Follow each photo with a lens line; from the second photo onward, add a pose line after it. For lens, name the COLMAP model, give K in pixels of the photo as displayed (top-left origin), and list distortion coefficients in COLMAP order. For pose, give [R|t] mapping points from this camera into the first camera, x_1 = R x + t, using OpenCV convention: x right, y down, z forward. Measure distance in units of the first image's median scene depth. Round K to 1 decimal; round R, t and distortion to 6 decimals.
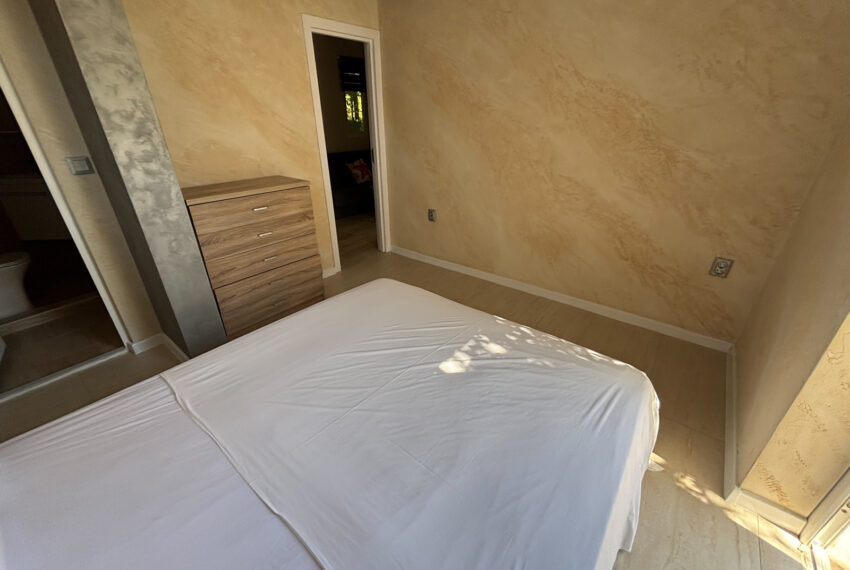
lens RADIAL K [[344.5, 0, 425.0], [0, 344.5, 285.0], [0, 0, 1]] dist [-0.000105, -0.000150]
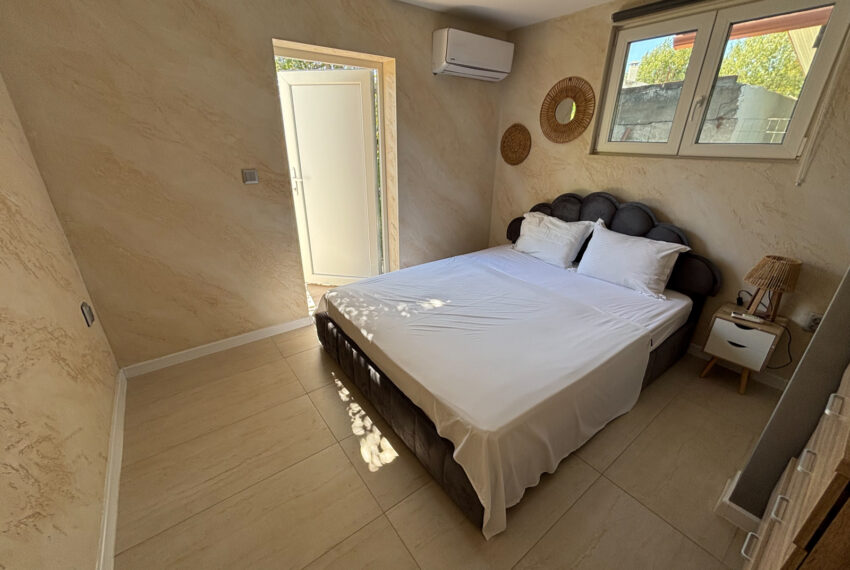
lens RADIAL K [[344.5, 0, 425.0], [0, 344.5, 285.0], [0, 0, 1]] dist [-0.000105, -0.000150]
pose [[-0.967724, -0.105934, 0.228665, -0.128903], [0.103554, 0.660065, 0.744037, -0.597437], [-0.229753, 0.743702, -0.627791, 1.190802]]
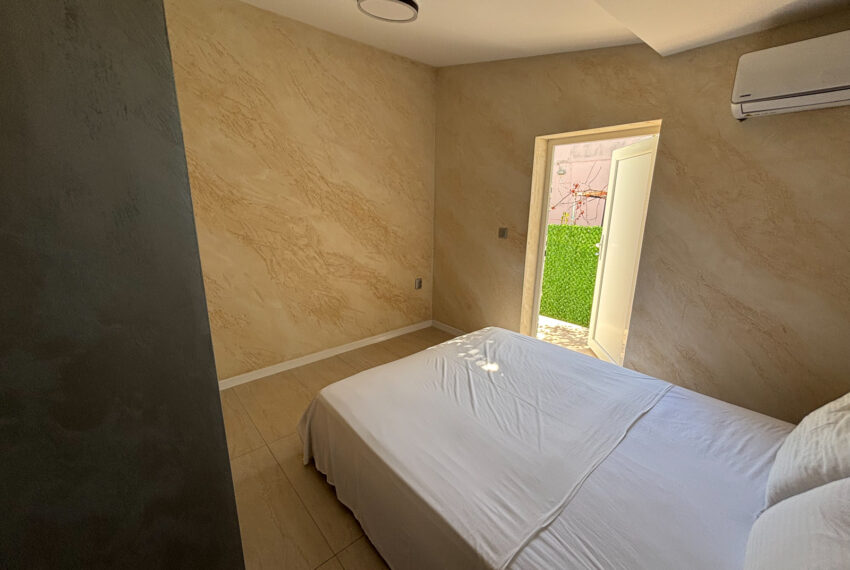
lens RADIAL K [[344.4, 0, 425.0], [0, 344.4, 285.0], [0, 0, 1]] dist [0.001877, 0.000054]
pose [[0.181962, -0.230730, 0.955852, -0.817684], [0.425181, 0.894970, 0.135093, -0.255819], [-0.886629, 0.381829, 0.260952, 0.454923]]
